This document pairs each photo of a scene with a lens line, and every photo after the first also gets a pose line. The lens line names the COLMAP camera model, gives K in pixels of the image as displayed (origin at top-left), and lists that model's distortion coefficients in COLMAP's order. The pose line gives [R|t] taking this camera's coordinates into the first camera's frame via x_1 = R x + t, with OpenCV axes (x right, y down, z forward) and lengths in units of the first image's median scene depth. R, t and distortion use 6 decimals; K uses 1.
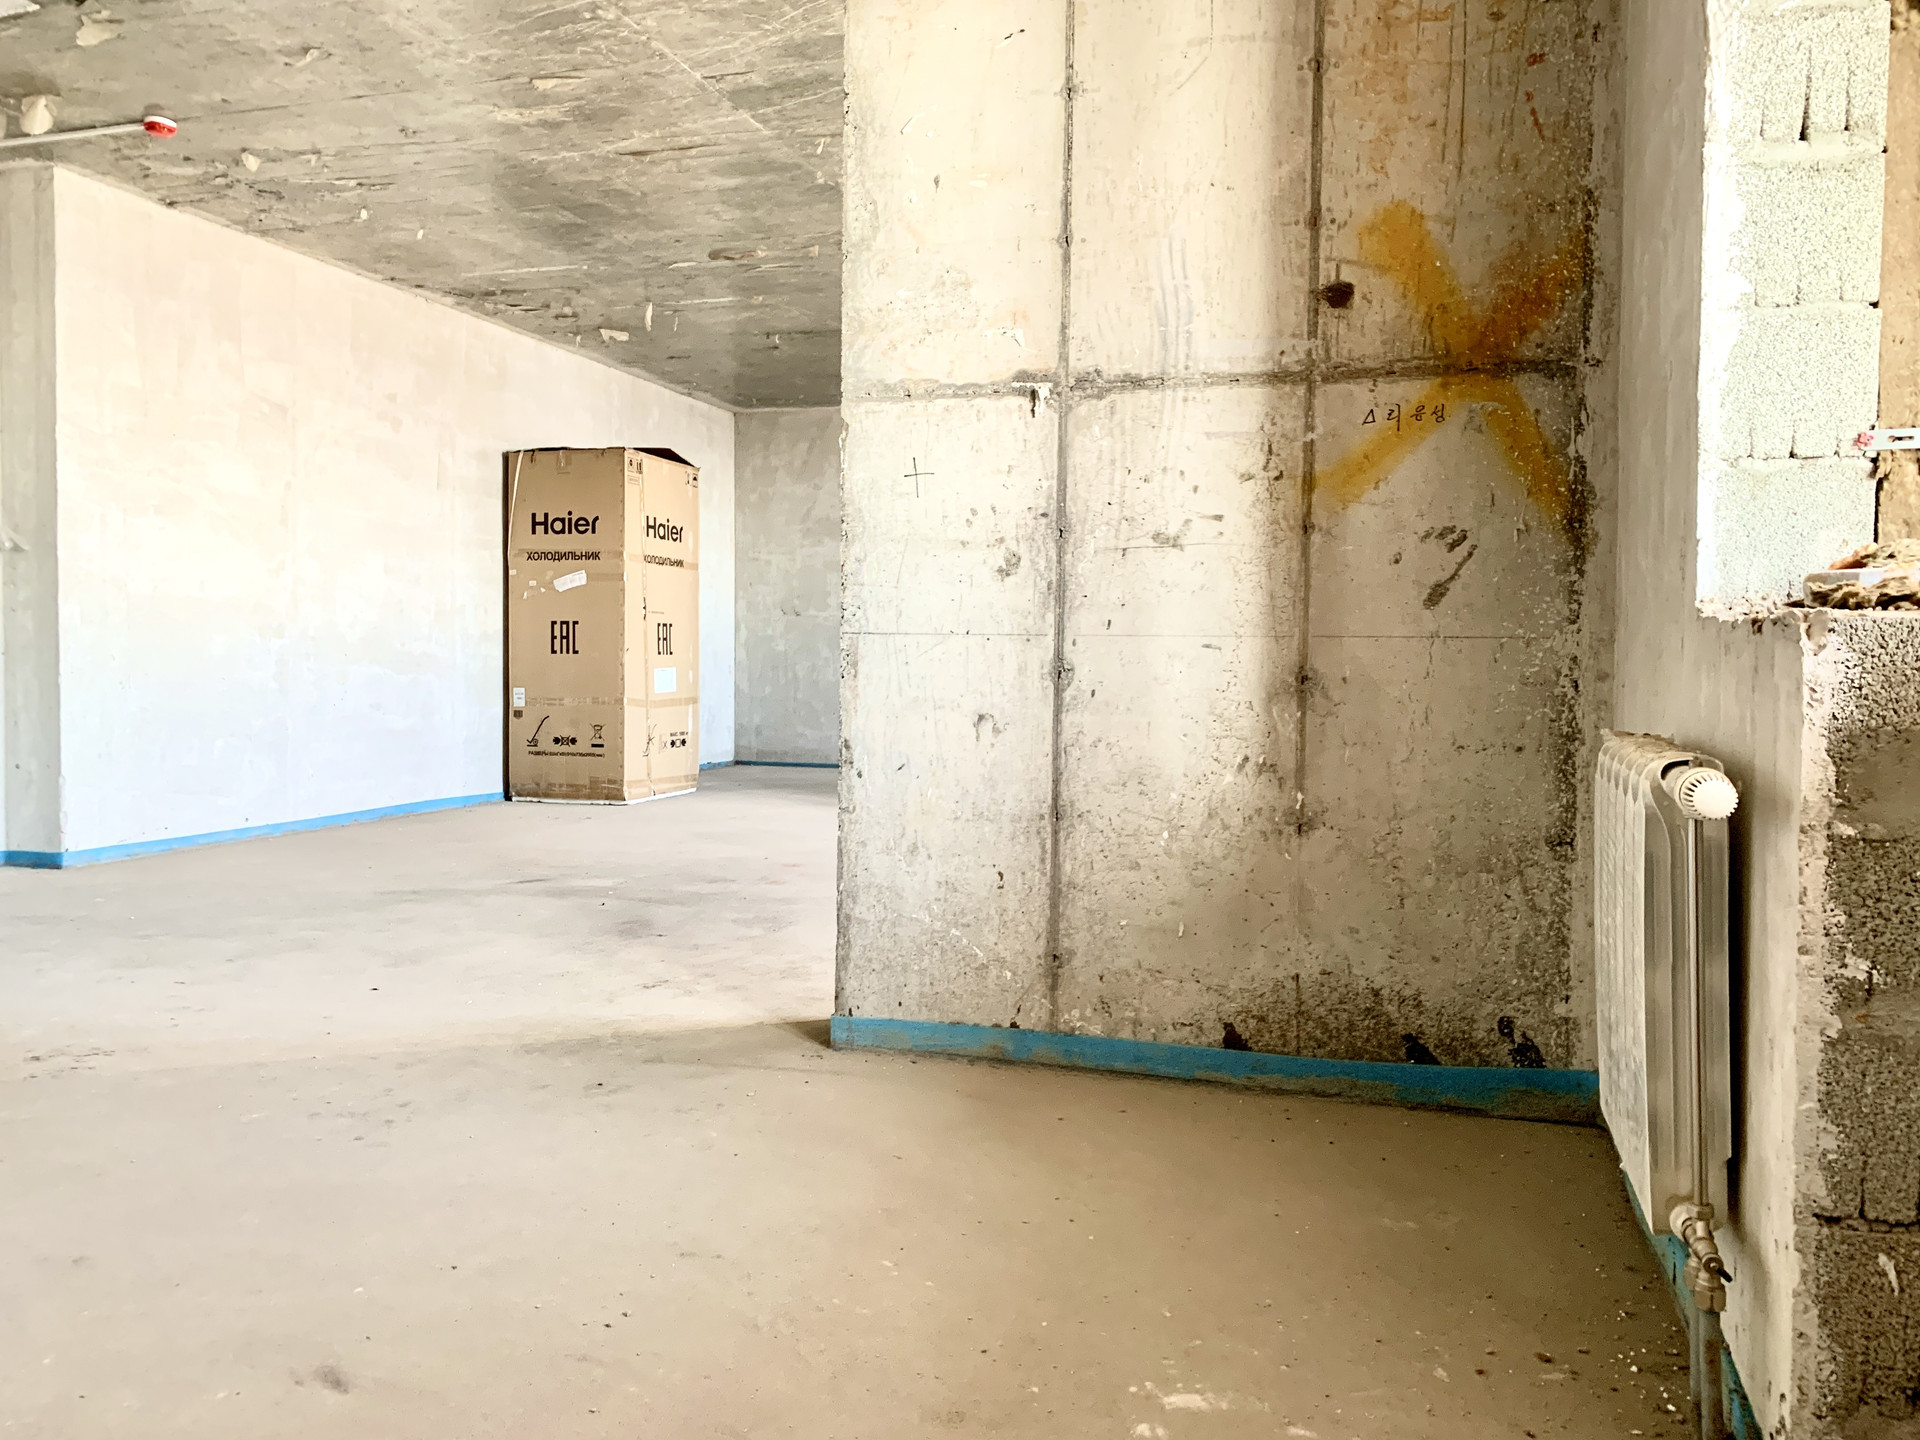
lens RADIAL K [[1453.6, 0, 965.9], [0, 1453.6, 710.5], [0, 0, 1]] dist [0.089839, -0.199731]
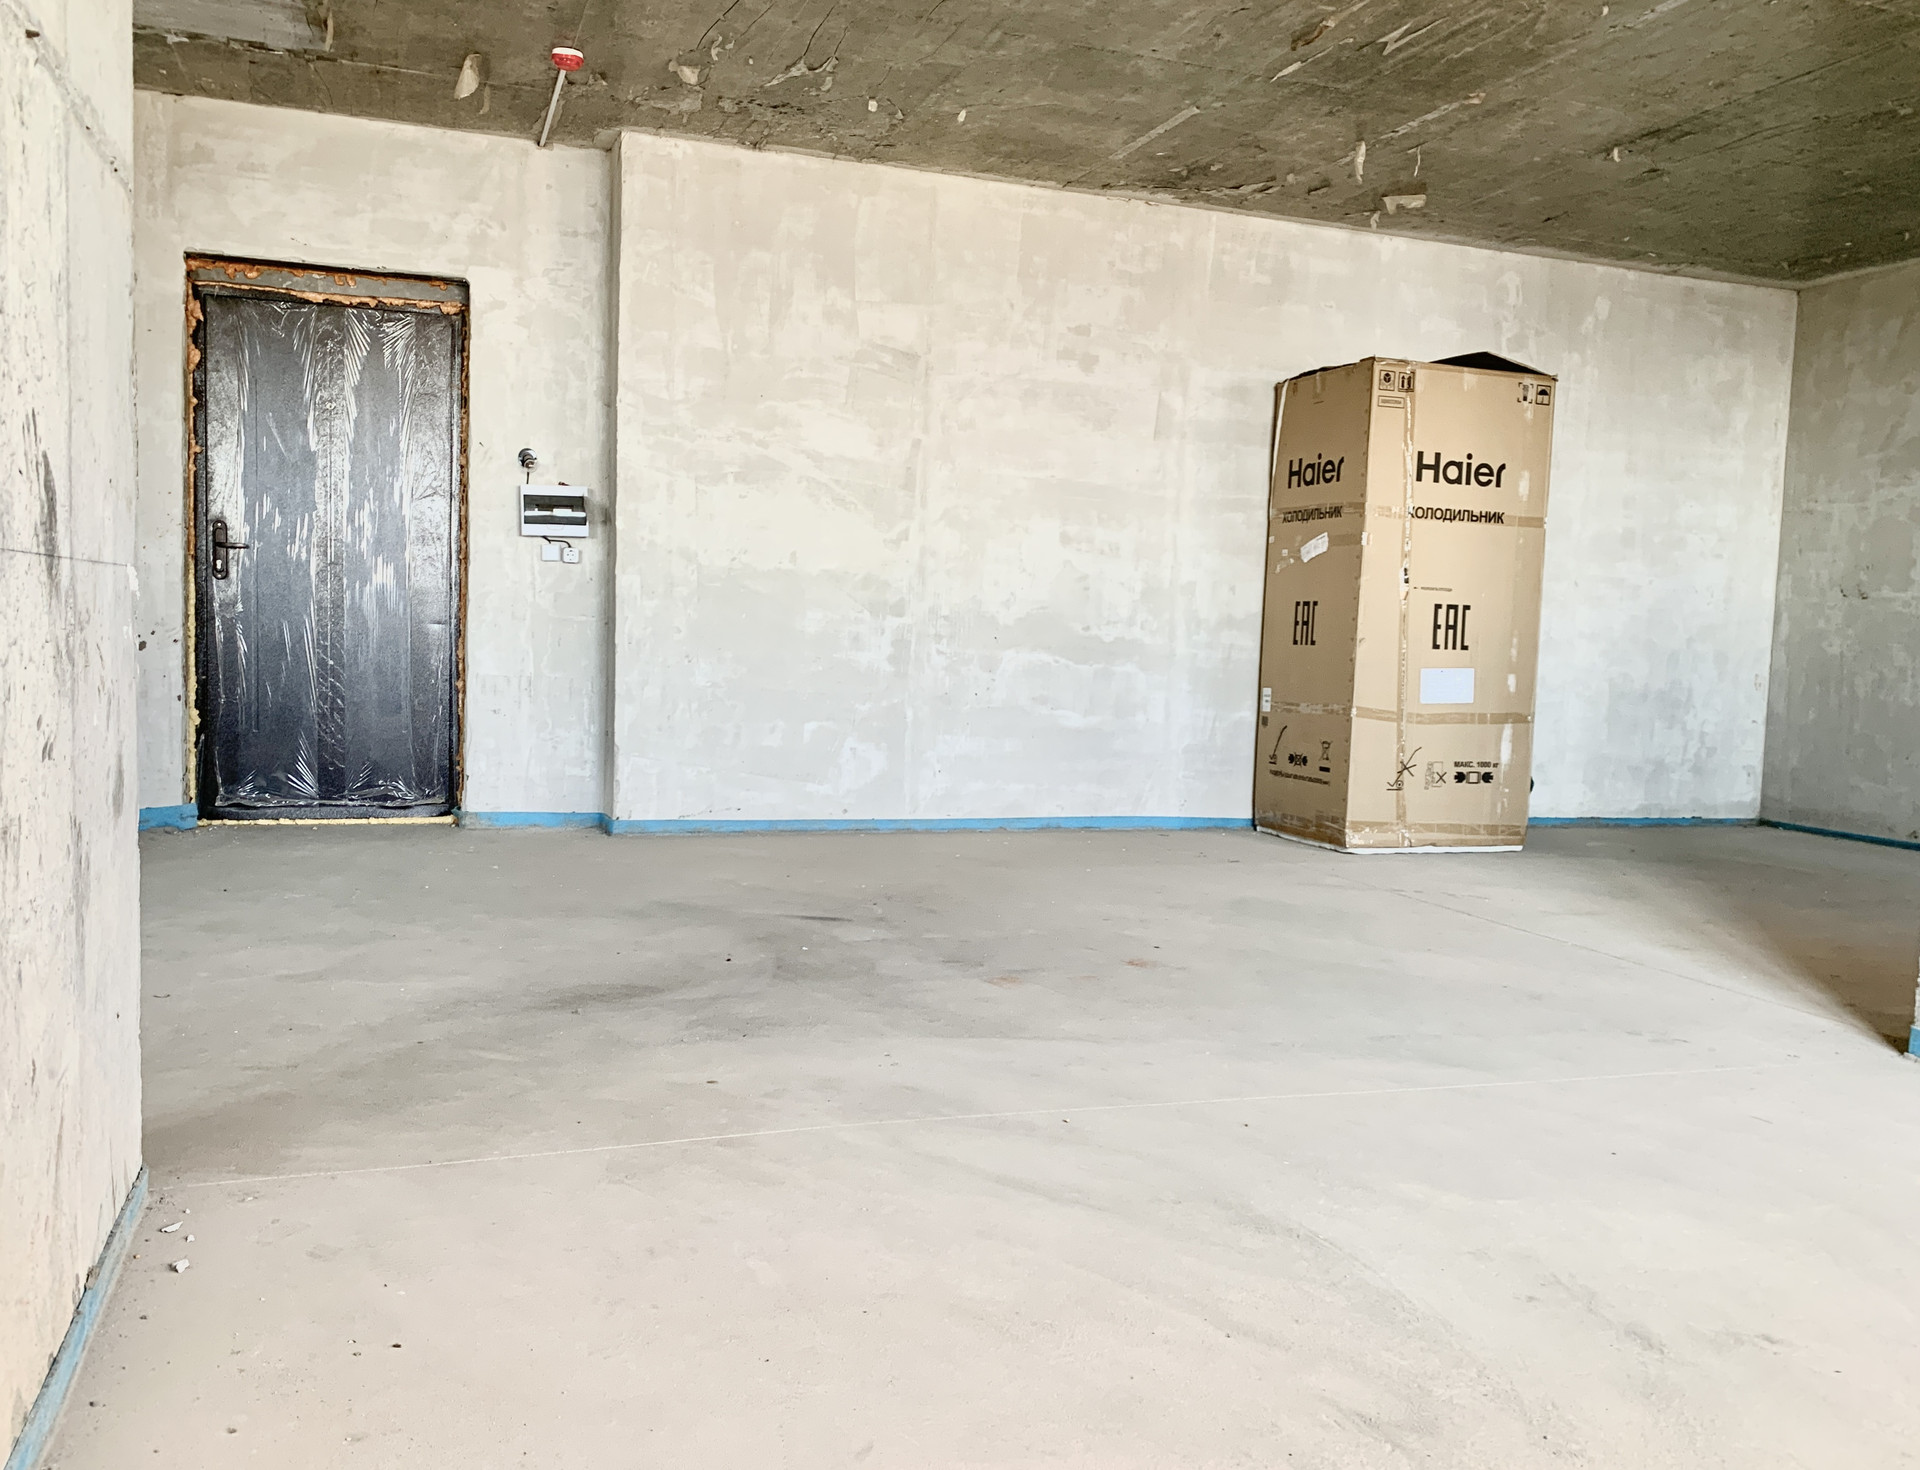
lens RADIAL K [[1609.1, 0, 964.5], [0, 1609.1, 762.5], [0, 0, 1]] dist [0.082606, -0.113480]
pose [[0.603914, 0.077950, -0.793229, 0.282877], [-0.059781, 0.996833, 0.052444, -0.011299], [0.794804, 0.015748, 0.606661, 0.351001]]
